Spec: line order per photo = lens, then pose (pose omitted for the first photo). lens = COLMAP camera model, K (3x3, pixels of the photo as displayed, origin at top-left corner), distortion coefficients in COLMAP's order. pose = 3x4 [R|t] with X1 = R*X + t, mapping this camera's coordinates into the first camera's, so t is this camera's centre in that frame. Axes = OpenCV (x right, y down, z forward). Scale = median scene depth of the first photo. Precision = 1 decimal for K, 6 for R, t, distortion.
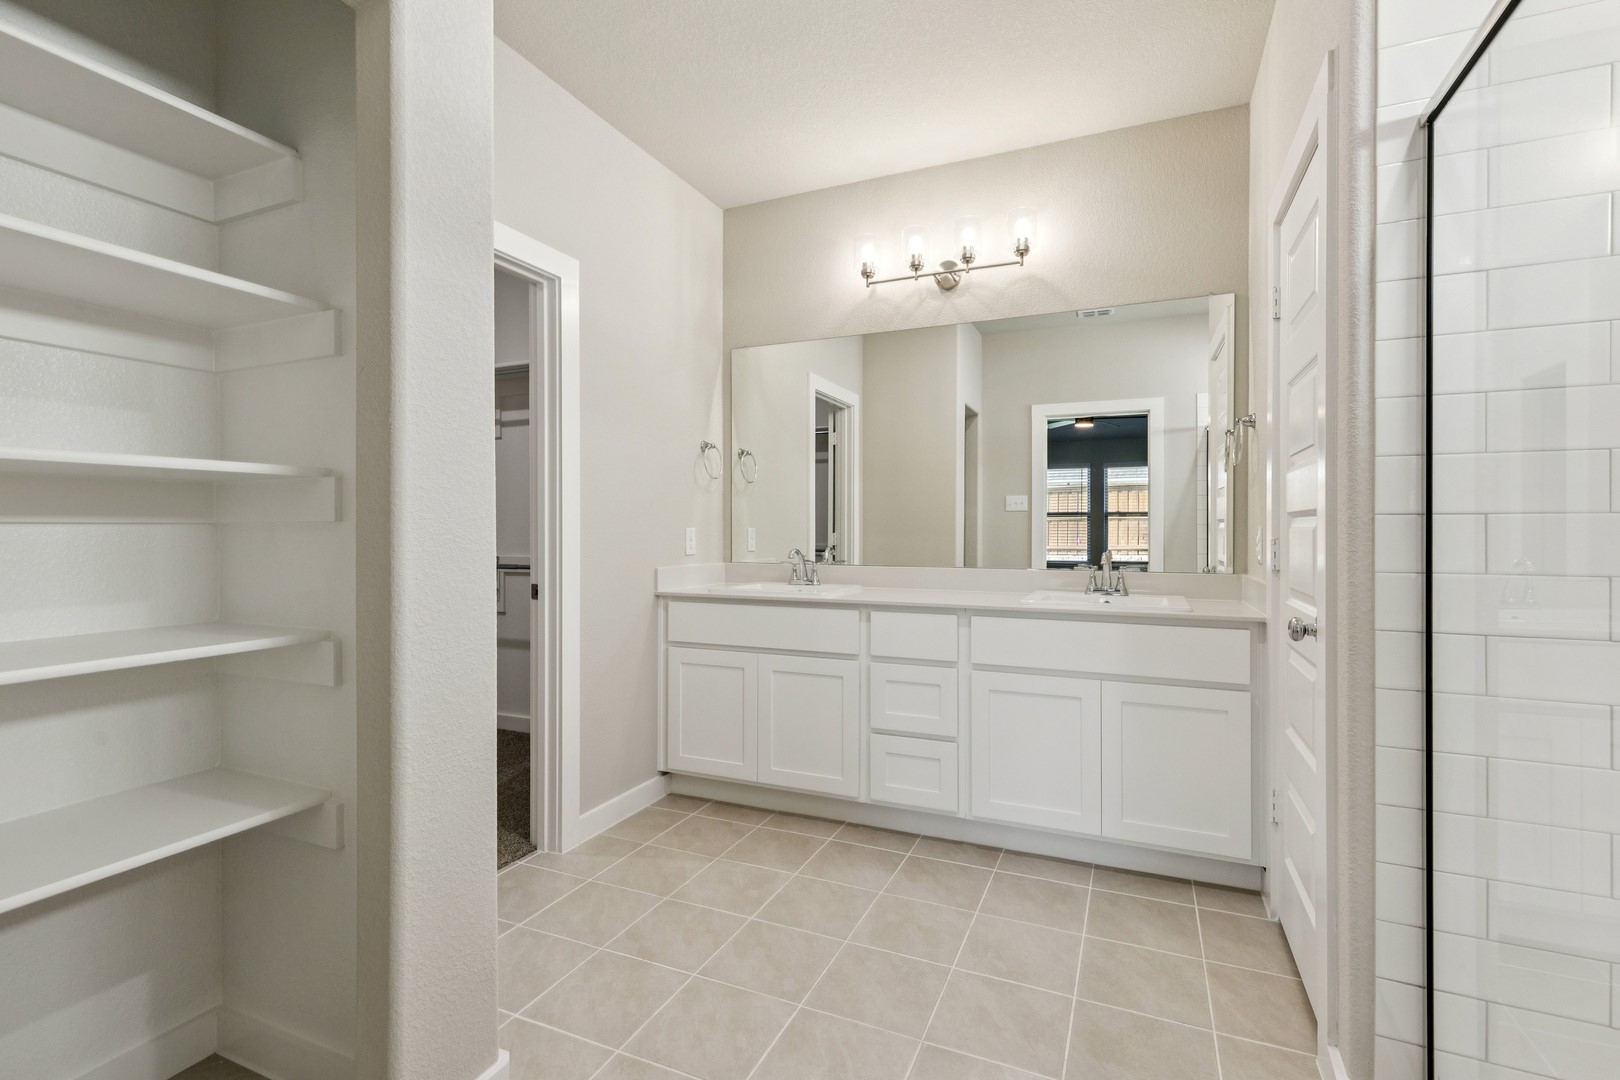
lens RADIAL K [[736.9, 0, 817.0], [0, 736.9, 532.3], [0, 0, 1]] dist [0.011846, -0.000369]
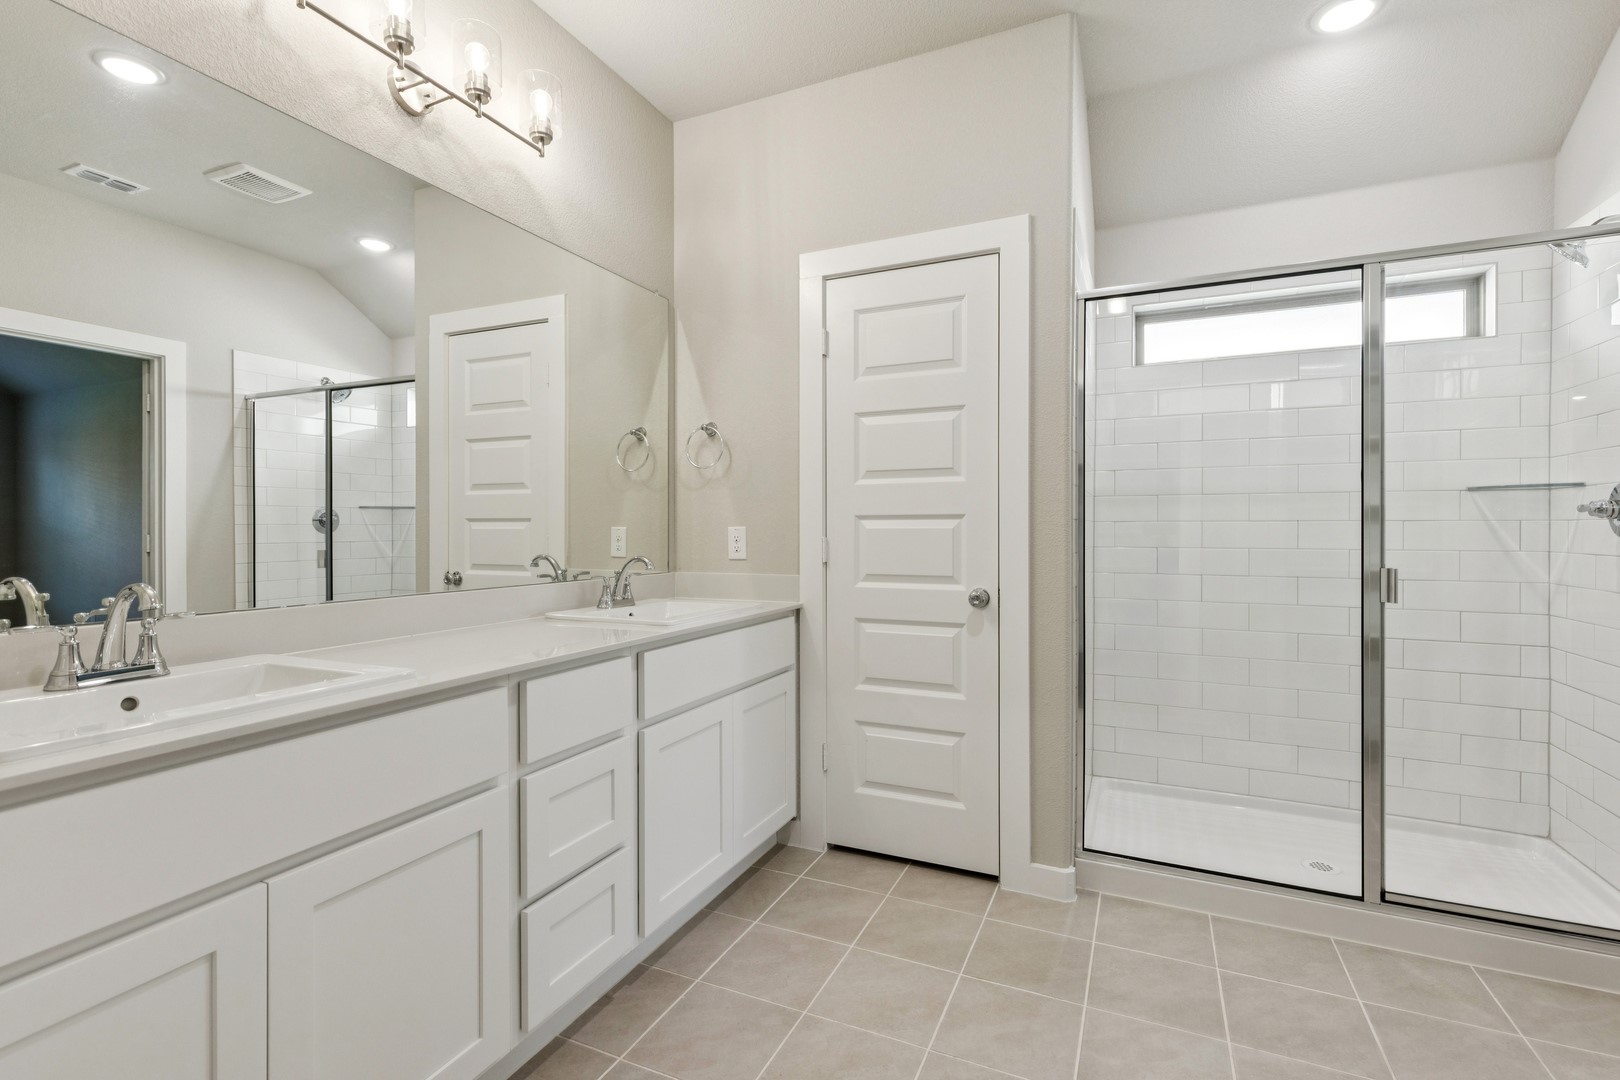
lens RADIAL K [[736.9, 0, 817.0], [0, 736.9, 532.3], [0, 0, 1]] dist [0.011846, -0.000369]
pose [[0.016557, -0.007739, 0.999833, -0.472063], [0.009215, 0.999929, 0.007587, -0.004065], [-0.999820, 0.009088, 0.016627, 0.799739]]
